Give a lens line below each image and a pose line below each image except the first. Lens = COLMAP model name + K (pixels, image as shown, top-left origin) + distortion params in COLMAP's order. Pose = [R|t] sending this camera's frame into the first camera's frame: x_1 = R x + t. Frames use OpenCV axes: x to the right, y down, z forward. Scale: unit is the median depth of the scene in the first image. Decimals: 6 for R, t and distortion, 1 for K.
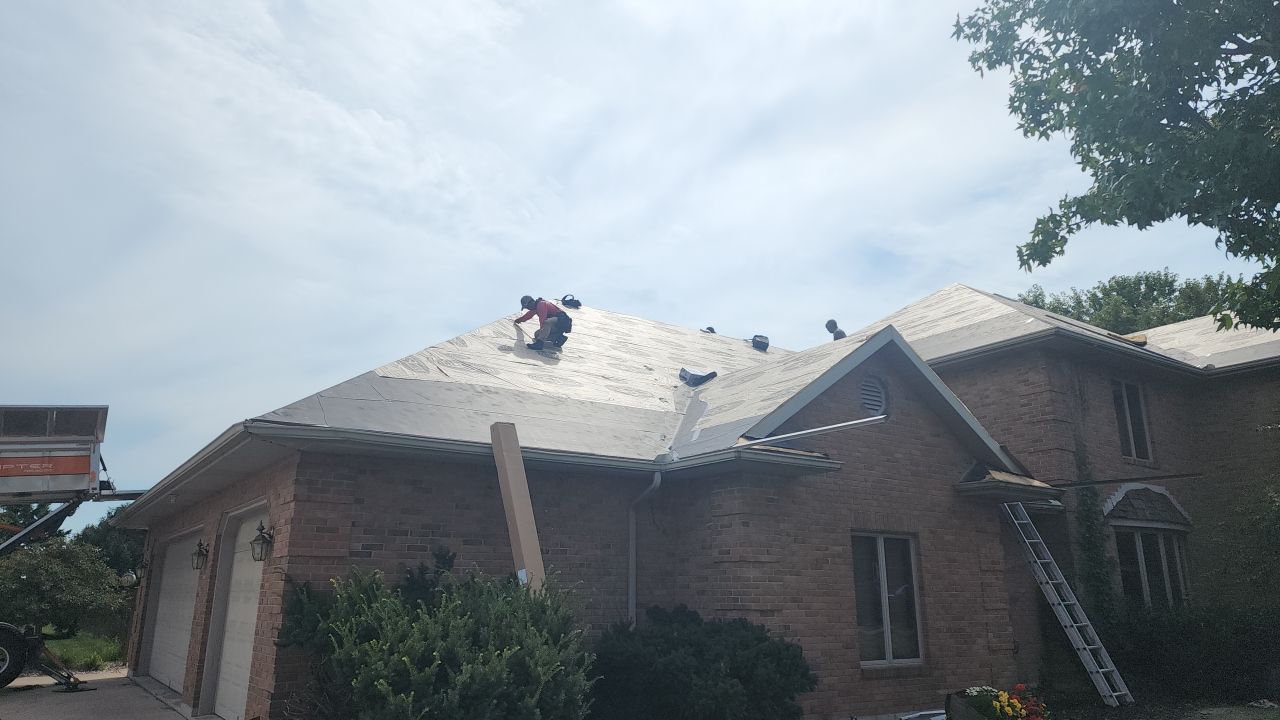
lens RADIAL K [[838.4, 0, 658.0], [0, 838.4, 342.2], [0, 0, 1]] dist [0.055408, -0.026582]
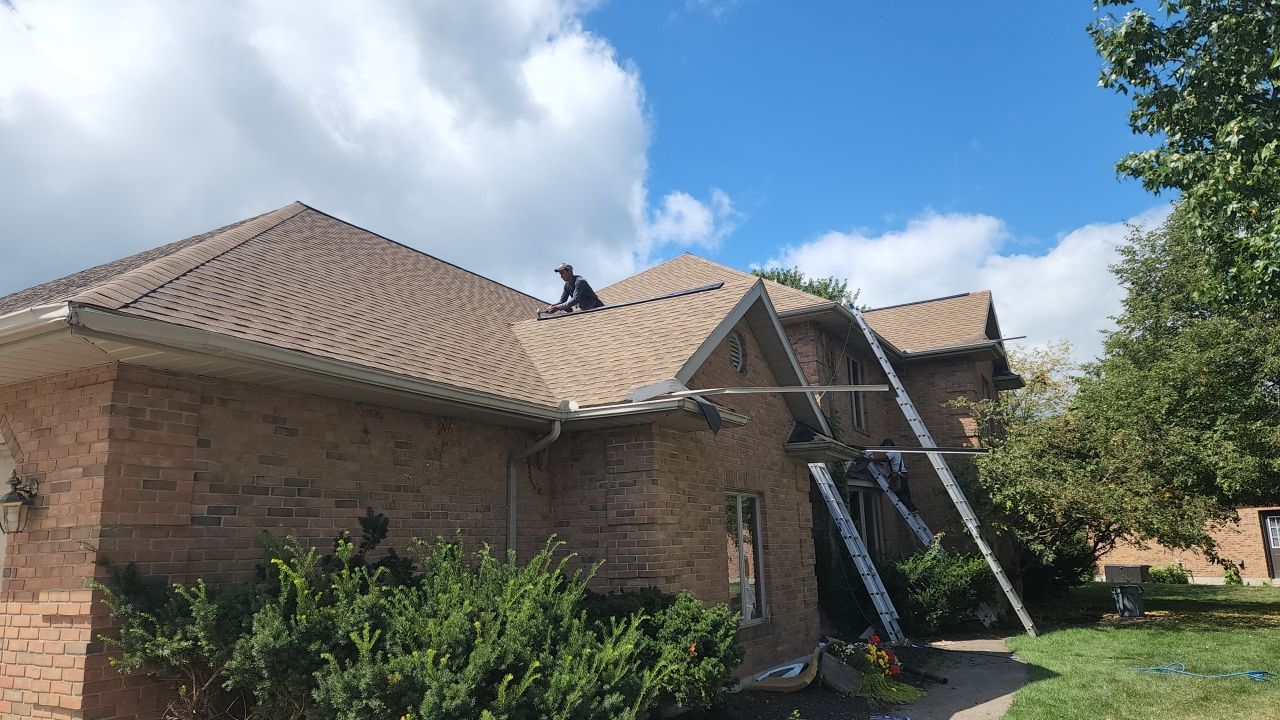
lens RADIAL K [[838.4, 0, 651.3], [0, 838.4, 358.8], [0, 0, 1]] dist [0.055408, -0.026582]
pose [[0.899983, 0.070399, 0.430203, -0.272498], [-0.097184, 0.994439, 0.040578, 0.049071], [-0.424954, -0.078329, 0.901820, 0.203913]]
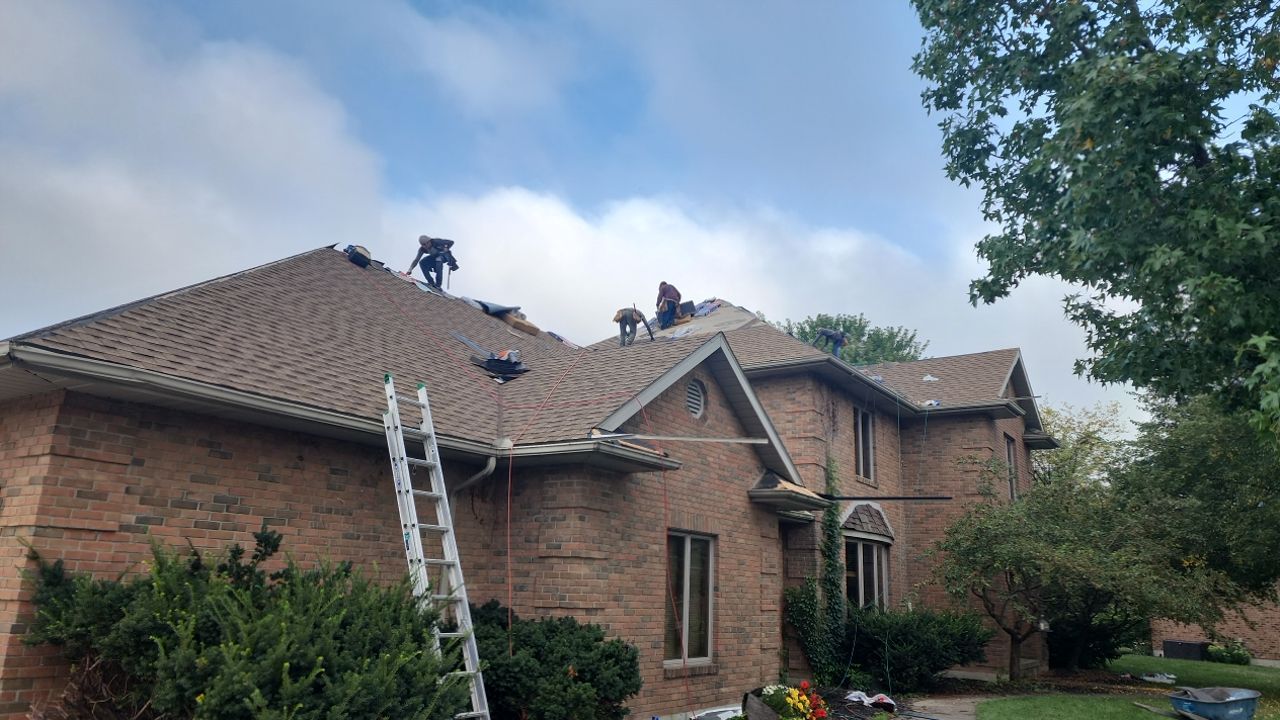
lens RADIAL K [[838.4, 0, 667.0], [0, 838.4, 337.6], [0, 0, 1]] dist [0.055408, -0.026582]
pose [[0.927777, 0.135726, 0.347575, -0.156659], [-0.136649, 0.990376, -0.021980, 0.019711], [-0.347213, -0.027103, 0.937394, 0.072921]]
